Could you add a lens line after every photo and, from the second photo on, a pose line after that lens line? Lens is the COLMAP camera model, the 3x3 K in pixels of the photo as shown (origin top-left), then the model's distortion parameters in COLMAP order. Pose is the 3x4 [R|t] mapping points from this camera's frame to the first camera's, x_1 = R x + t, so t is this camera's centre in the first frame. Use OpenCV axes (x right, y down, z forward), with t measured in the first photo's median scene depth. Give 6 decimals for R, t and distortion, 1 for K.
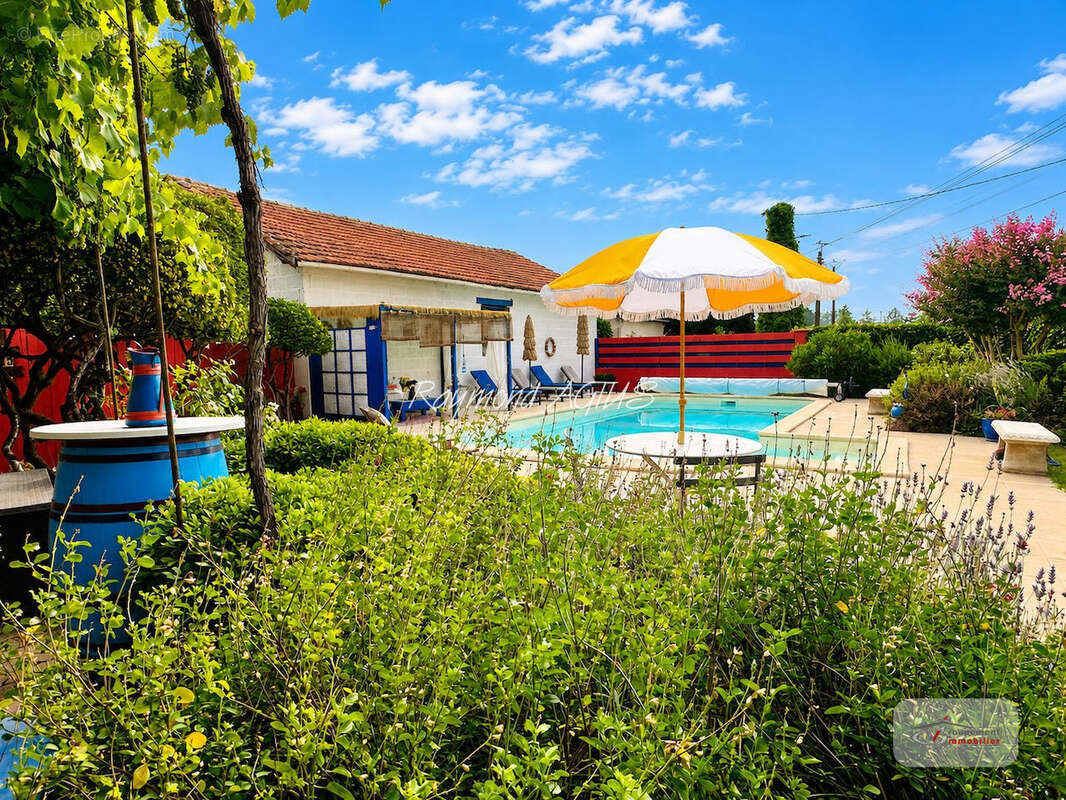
lens RADIAL K [[753.3, 0, 533.0], [0, 753.3, 400.0], [0, 0, 1]] dist [-0.002644, -0.000856]
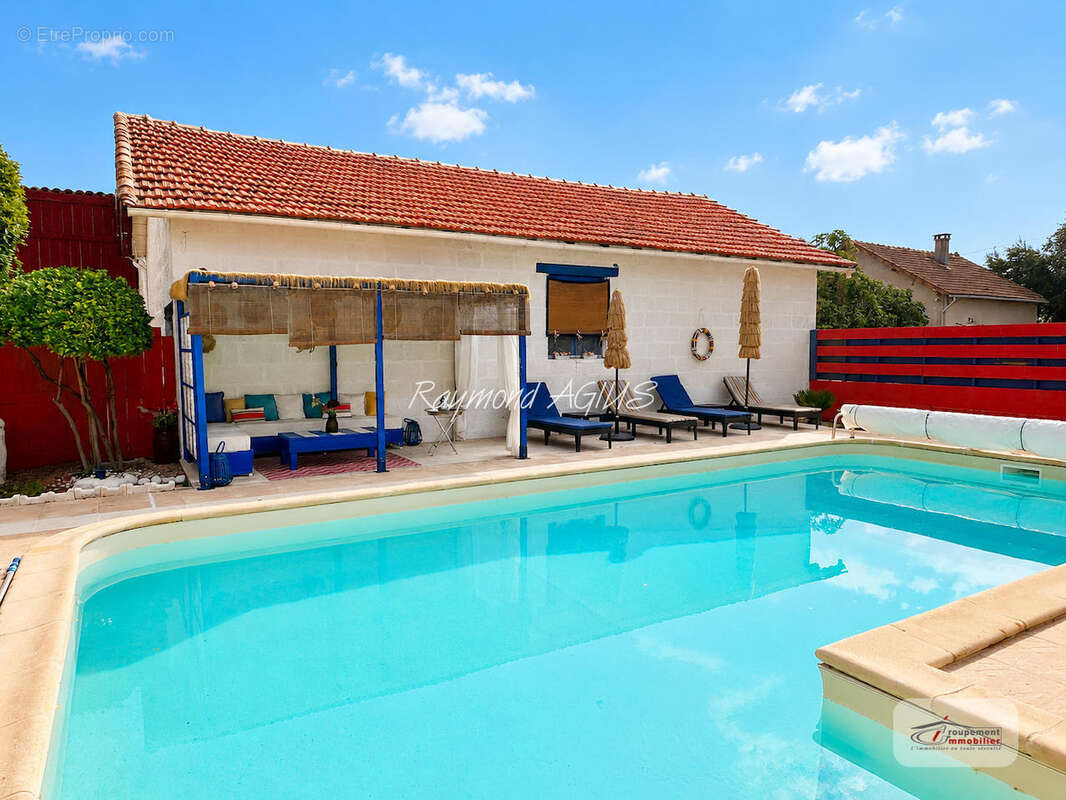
lens RADIAL K [[753.3, 0, 533.0], [0, 753.3, 400.0], [0, 0, 1]] dist [-0.002644, -0.000856]
pose [[0.860048, 0.044051, -0.508308, 0.235328], [-0.040195, 0.999019, 0.018569, -0.035795], [0.508627, 0.004461, 0.860975, 0.465991]]
